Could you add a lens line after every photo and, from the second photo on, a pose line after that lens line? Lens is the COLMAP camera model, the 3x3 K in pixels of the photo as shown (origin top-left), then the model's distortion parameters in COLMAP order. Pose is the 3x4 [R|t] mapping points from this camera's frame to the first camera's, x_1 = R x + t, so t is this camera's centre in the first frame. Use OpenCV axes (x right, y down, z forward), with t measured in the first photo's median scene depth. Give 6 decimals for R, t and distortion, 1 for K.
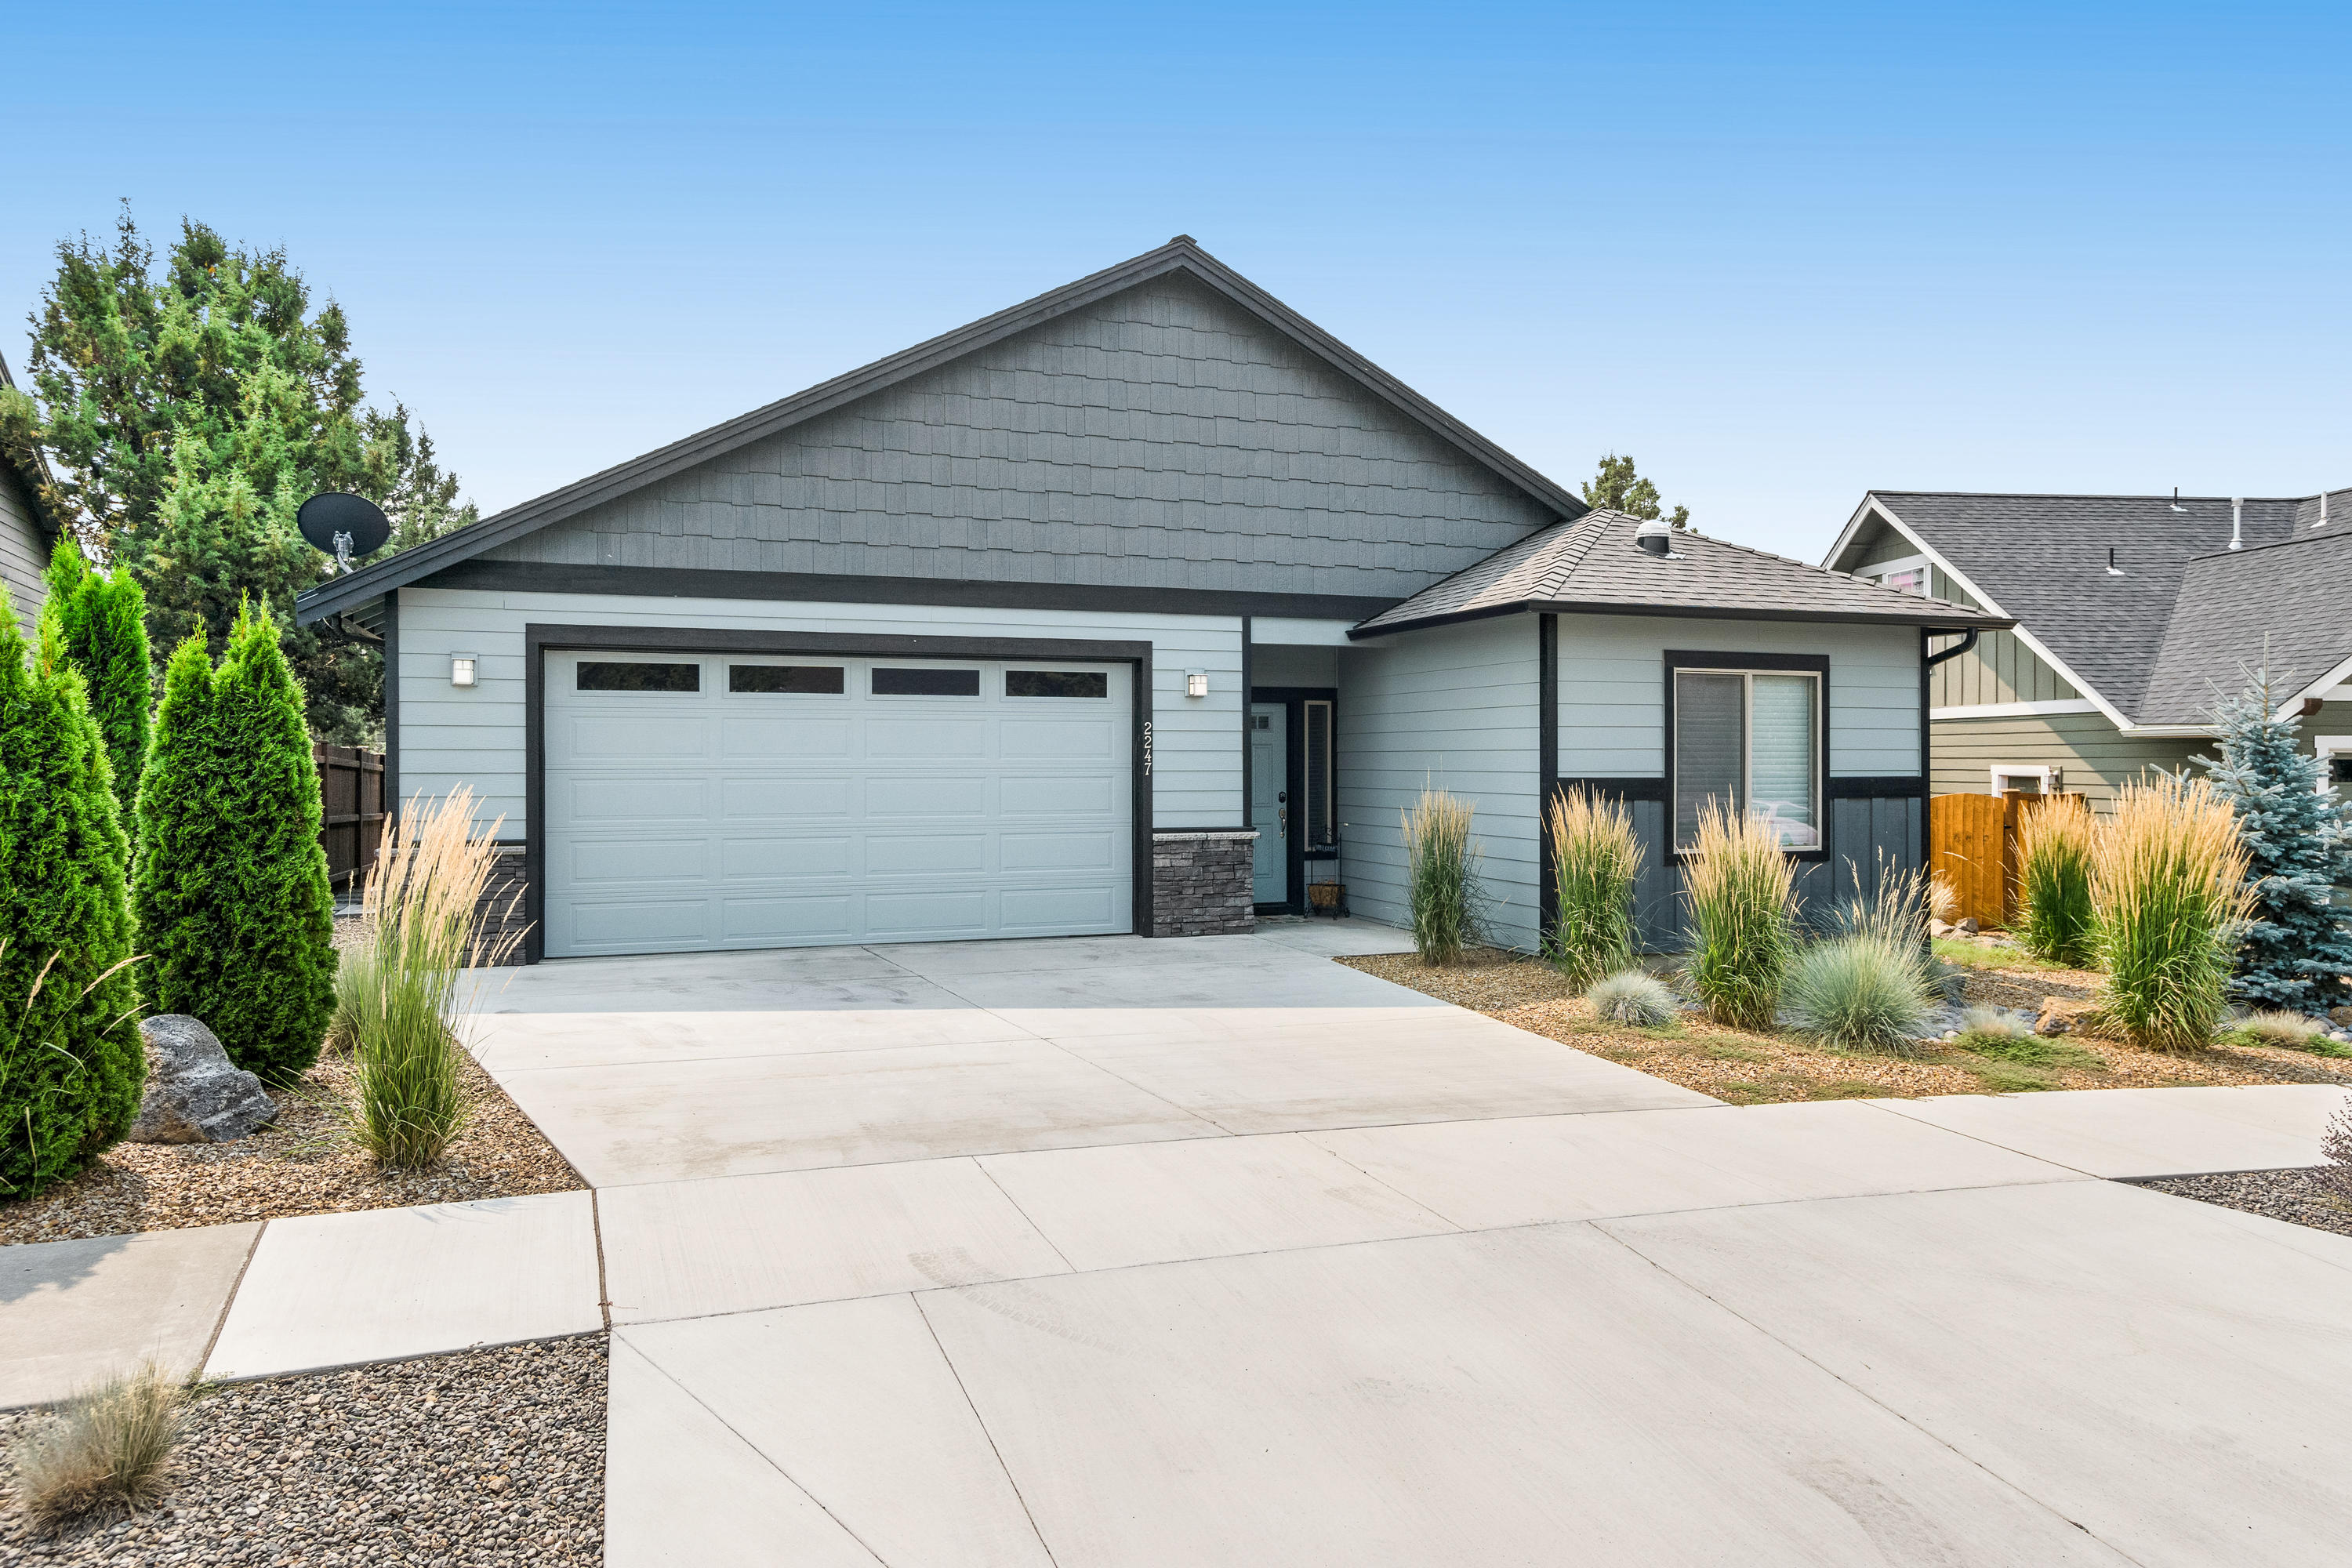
lens RADIAL K [[1531.0, 0, 1191.0], [0, 1531.0, 782.1], [0, 0, 1]] dist [0.011784, -0.007065]
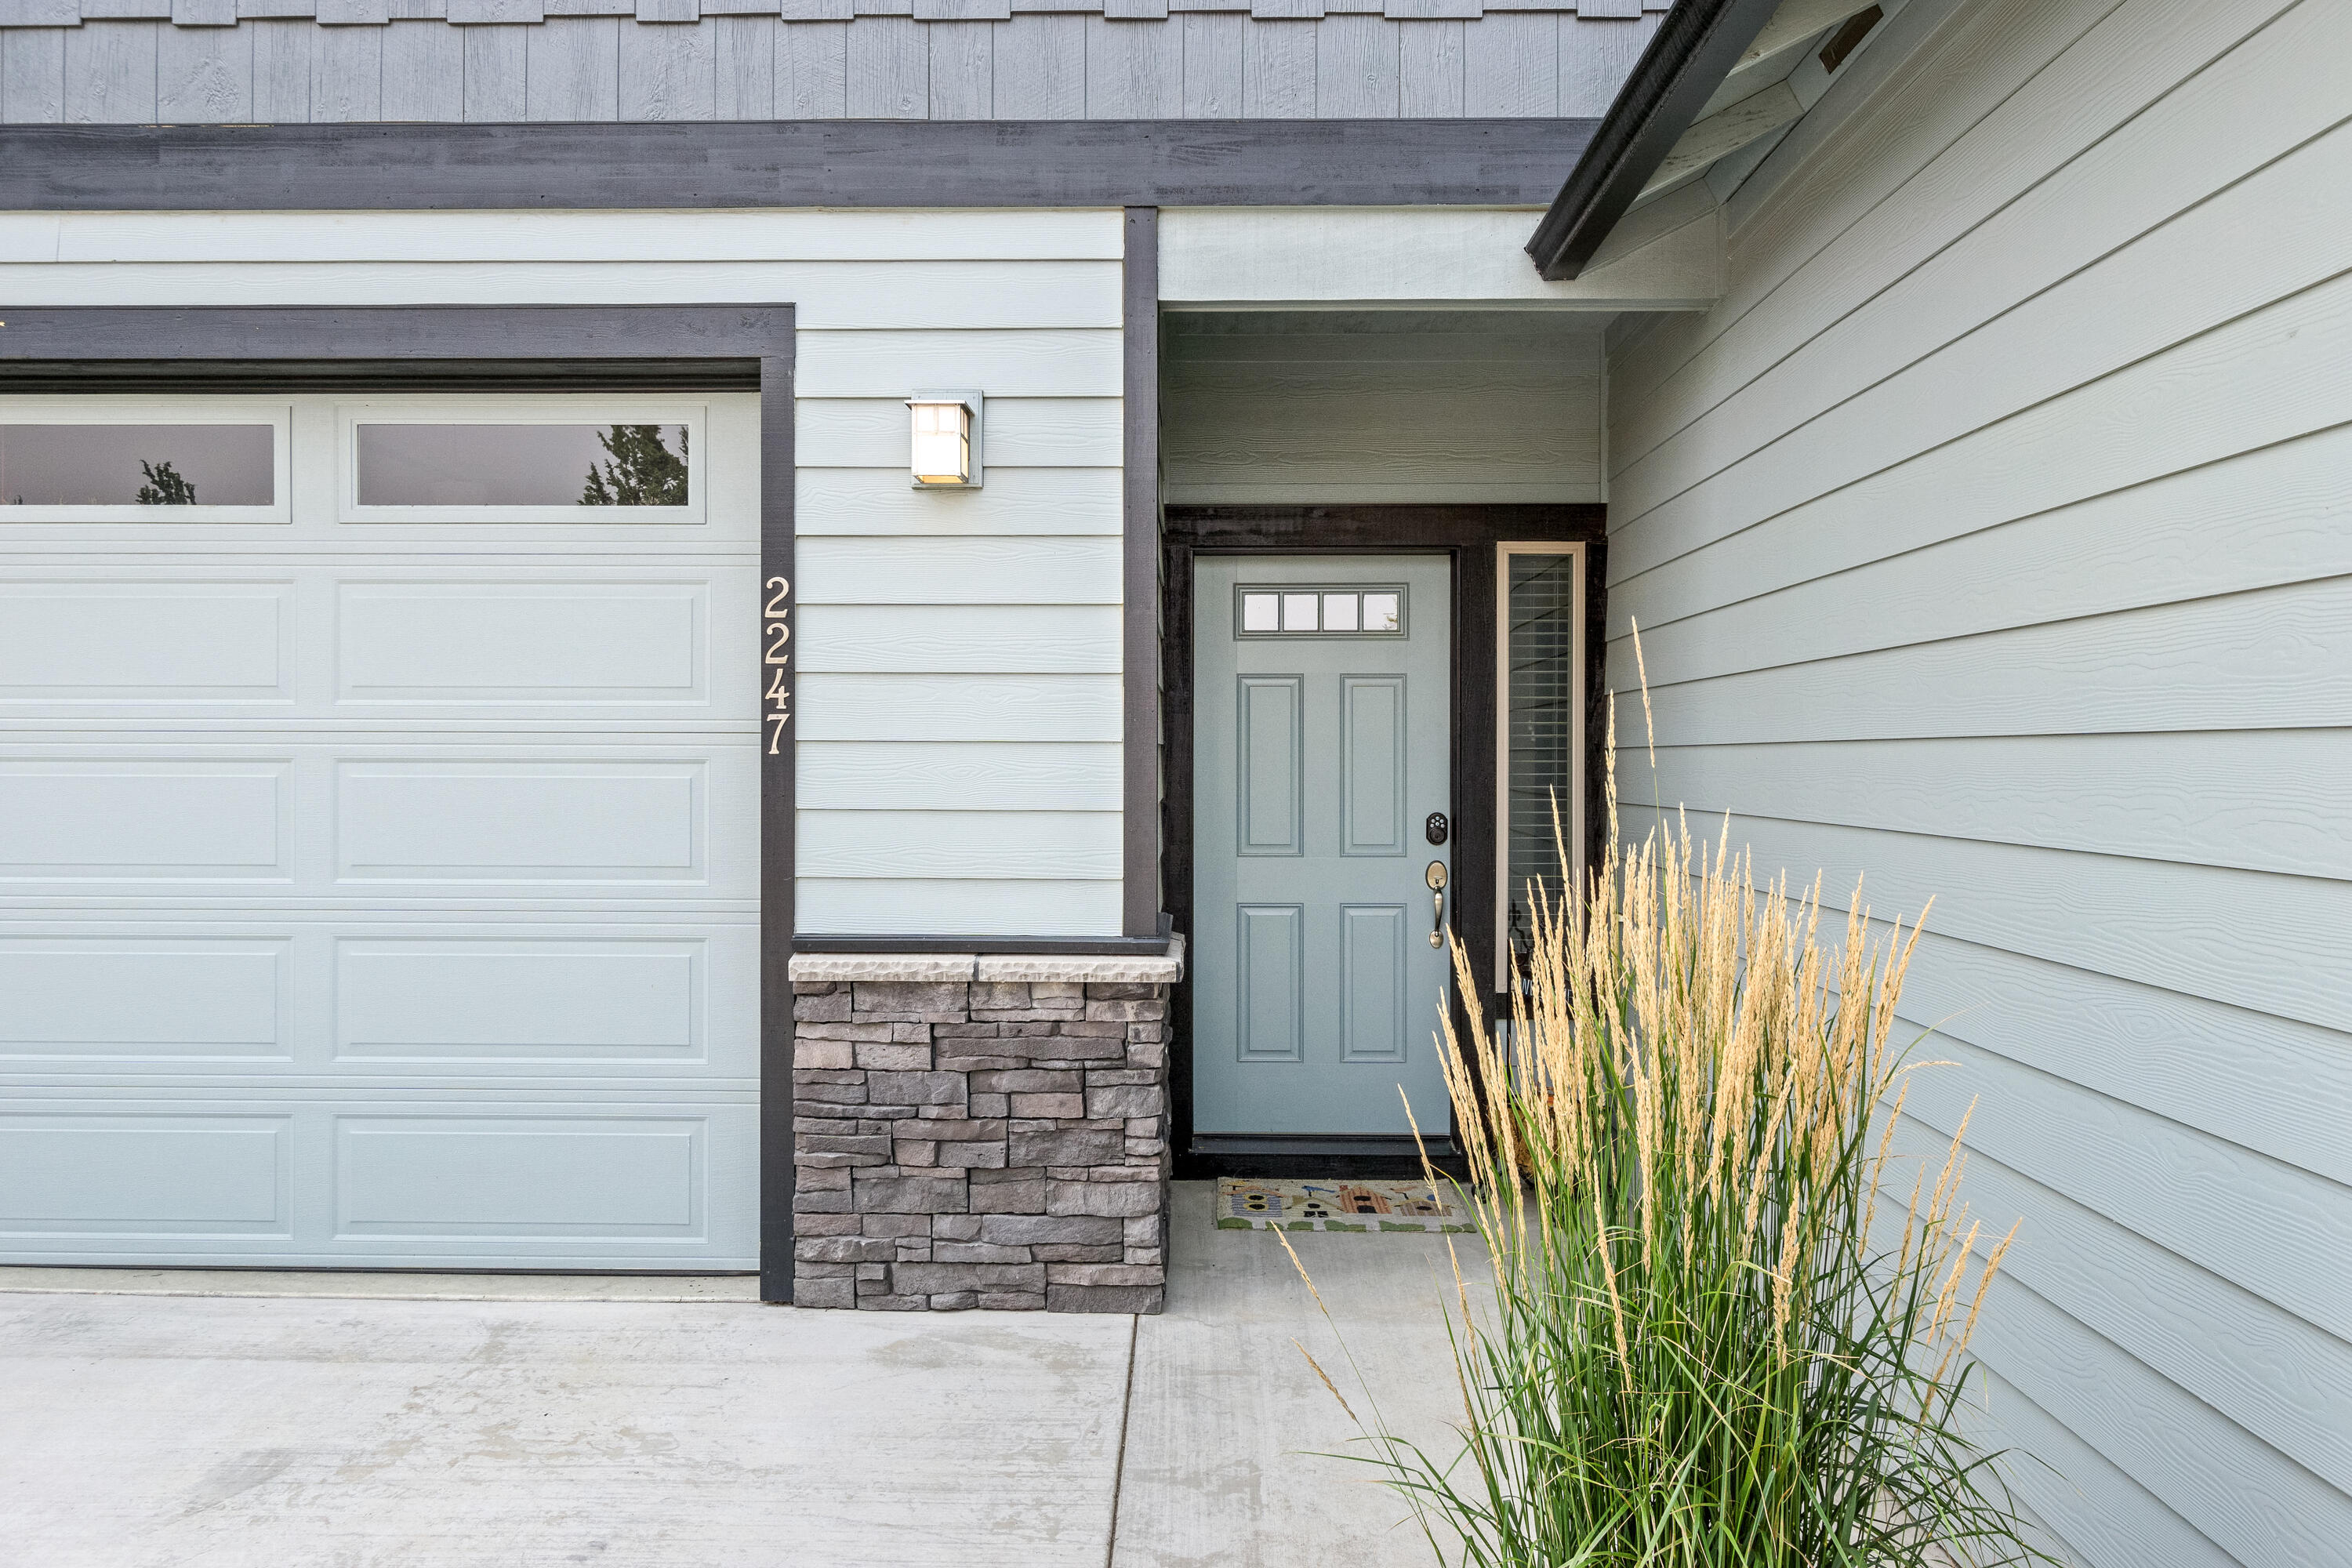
lens RADIAL K [[1598.0, 0, 1177.9], [0, 1598.0, 776.0], [0, 0, 1]] dist [-0.009348, -0.001388]
pose [[0.930537, 0.006871, -0.366133, 0.156365], [-0.009064, 0.999950, -0.004272, -0.000064], [0.366085, 0.007293, 0.930553, 0.740245]]
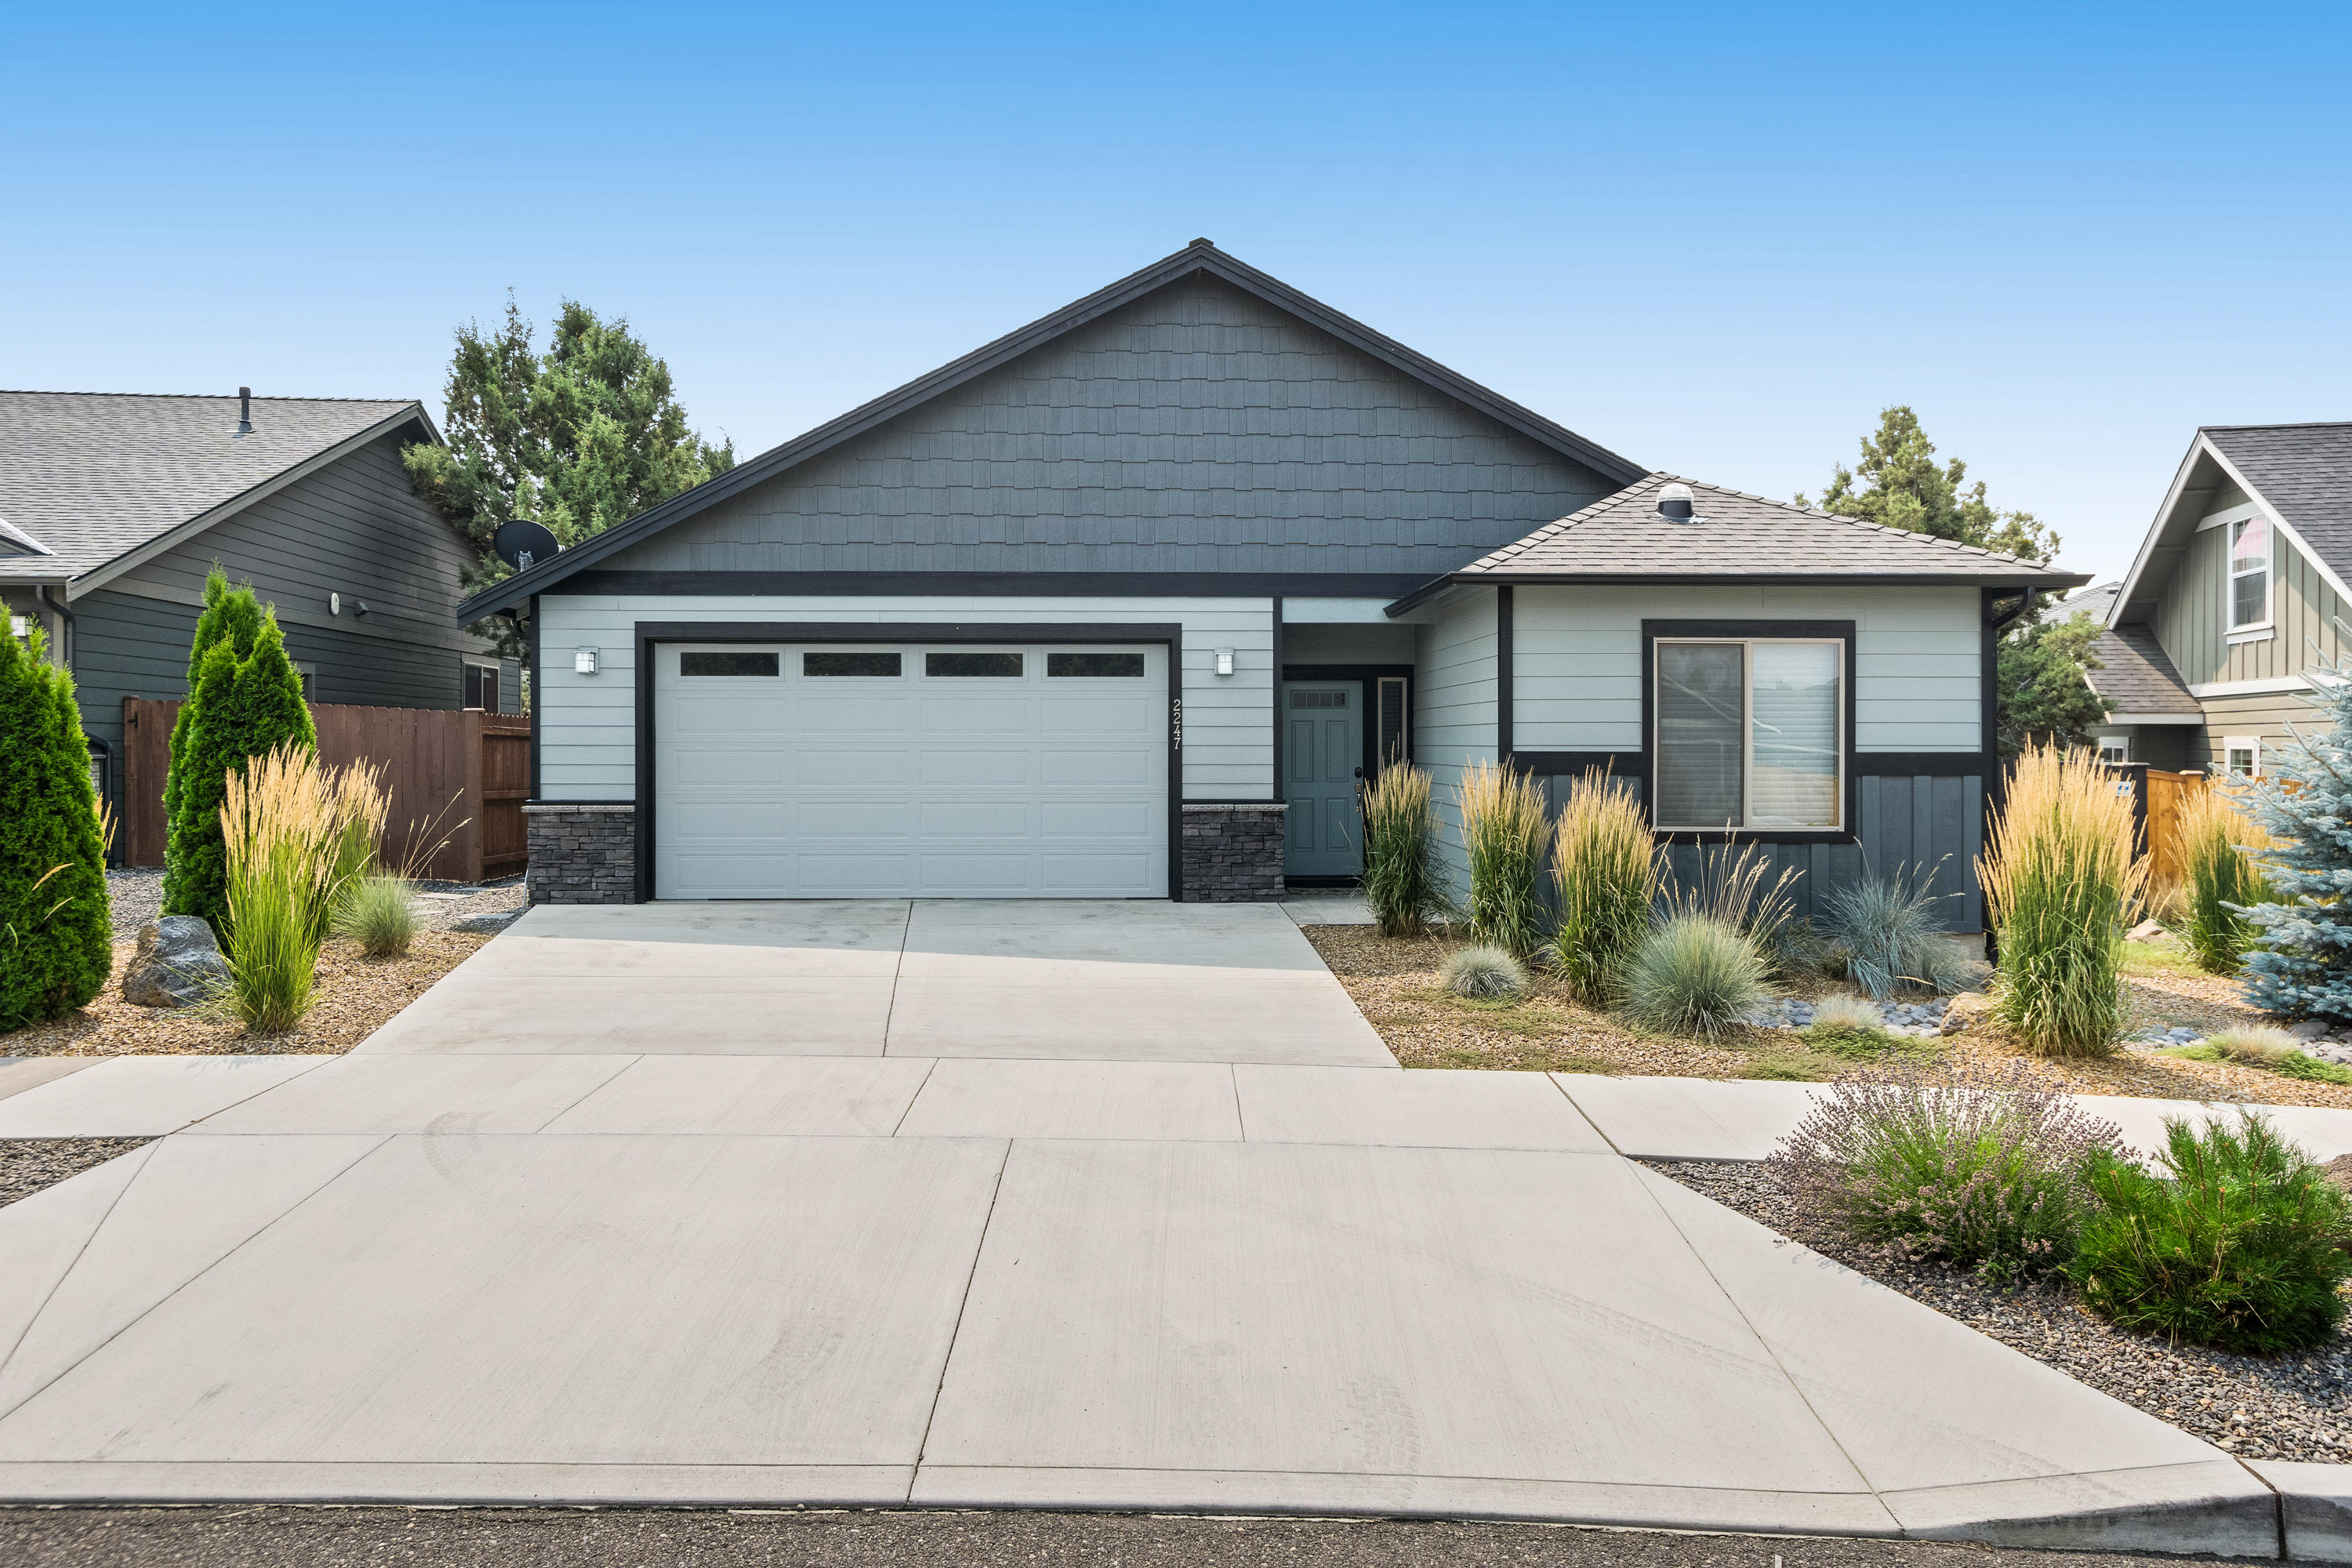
lens RADIAL K [[1531.0, 0, 1177.8], [0, 1531.0, 765.0], [0, 0, 1]] dist [0.011784, -0.007065]
pose [[0.947077, 0.005250, -0.320963, 0.312523], [-0.005543, 0.999985, 0.000002, 0.006290], [0.320958, 0.001777, 0.947092, -0.005789]]
